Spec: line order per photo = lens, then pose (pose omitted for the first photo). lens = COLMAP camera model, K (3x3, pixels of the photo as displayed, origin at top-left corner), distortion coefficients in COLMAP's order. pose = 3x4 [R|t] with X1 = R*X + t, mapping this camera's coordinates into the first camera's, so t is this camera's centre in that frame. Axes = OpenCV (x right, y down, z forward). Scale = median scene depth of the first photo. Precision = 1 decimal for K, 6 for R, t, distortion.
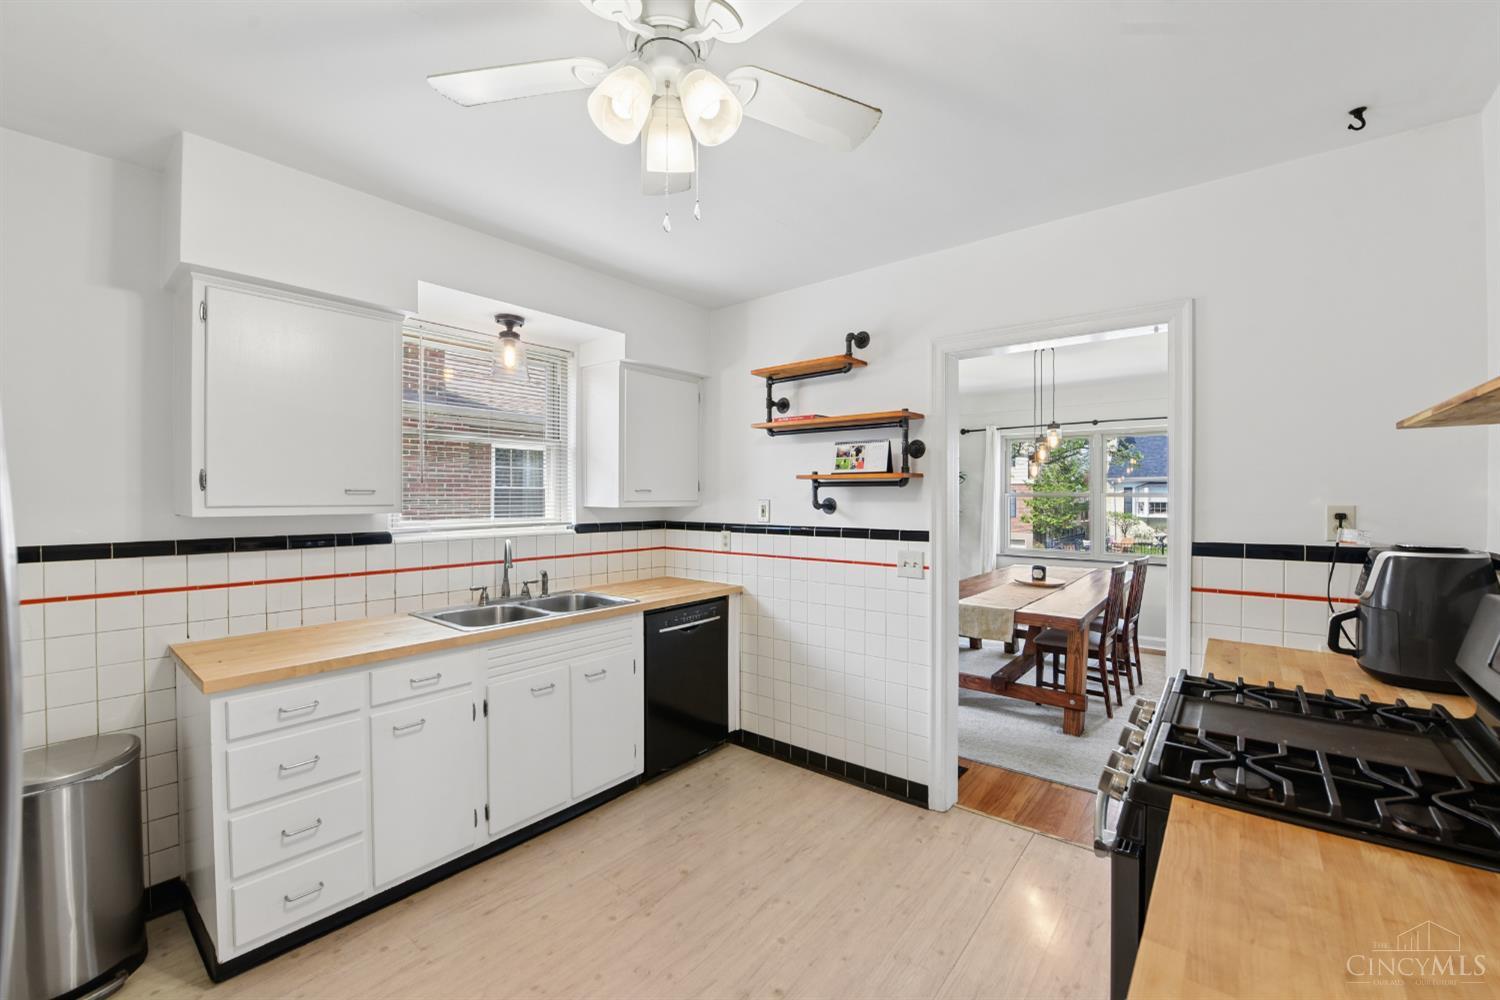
lens RADIAL K [[608.1, 0, 751.4], [0, 608.1, 503.2], [0, 0, 1]] dist [-0.009493, 0.001036]
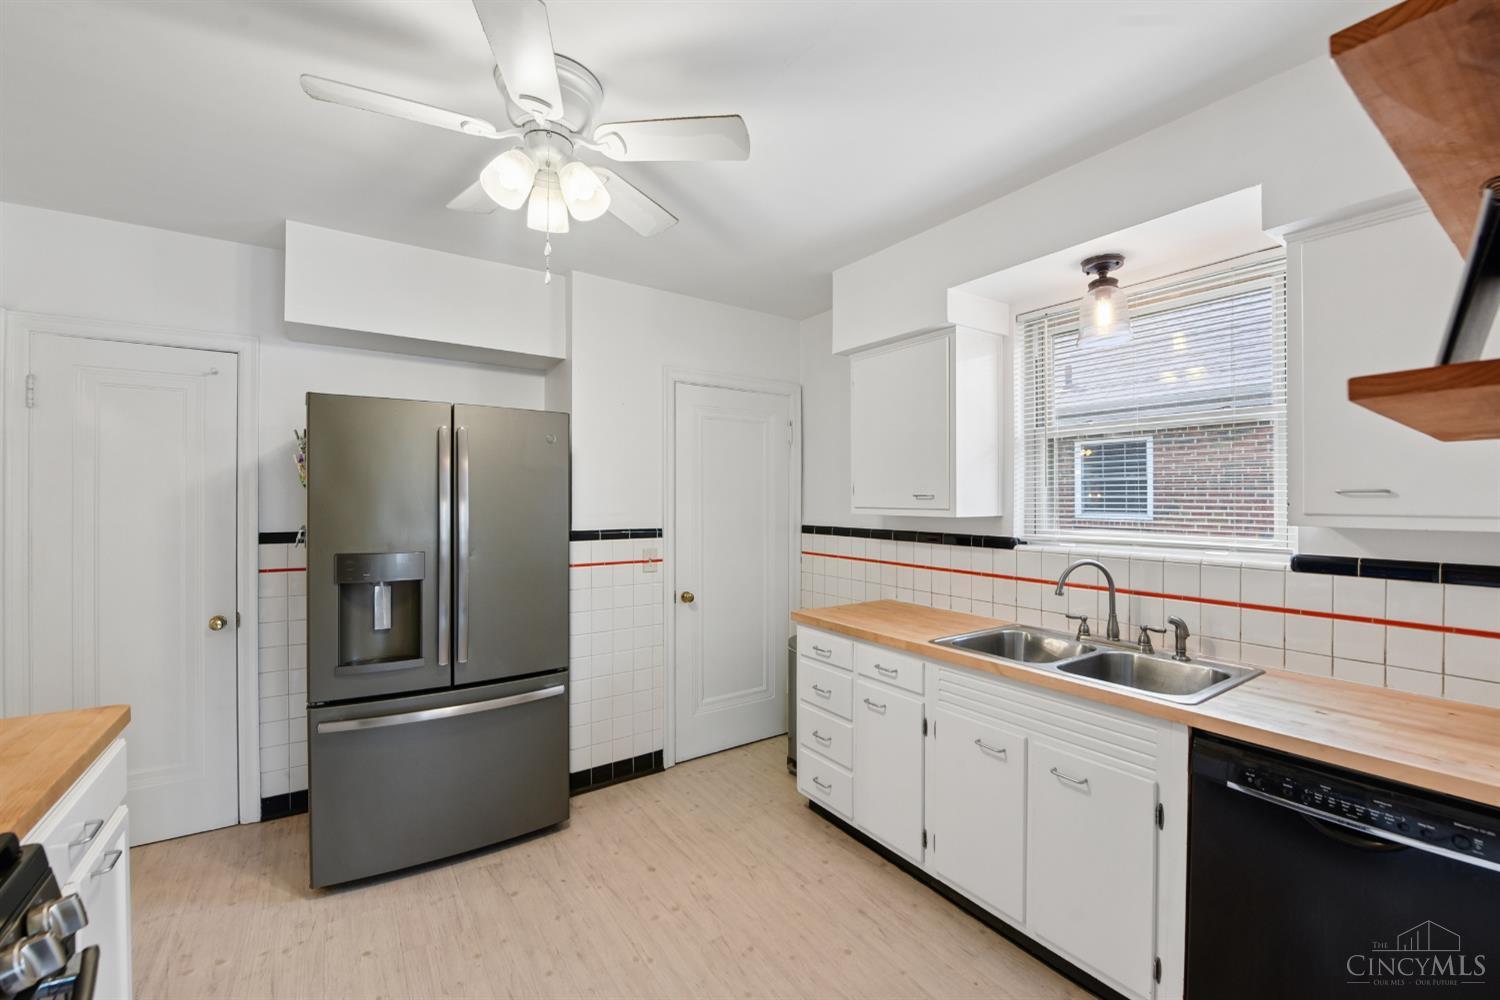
lens RADIAL K [[608.1, 0, 747.6], [0, 608.1, 494.6], [0, 0, 1]] dist [-0.009493, 0.001036]
pose [[-0.263818, -0.001220, -0.964572, 0.432361], [-0.015355, 0.999878, 0.002935, -0.016646], [0.964450, 0.015586, -0.263804, 0.776607]]
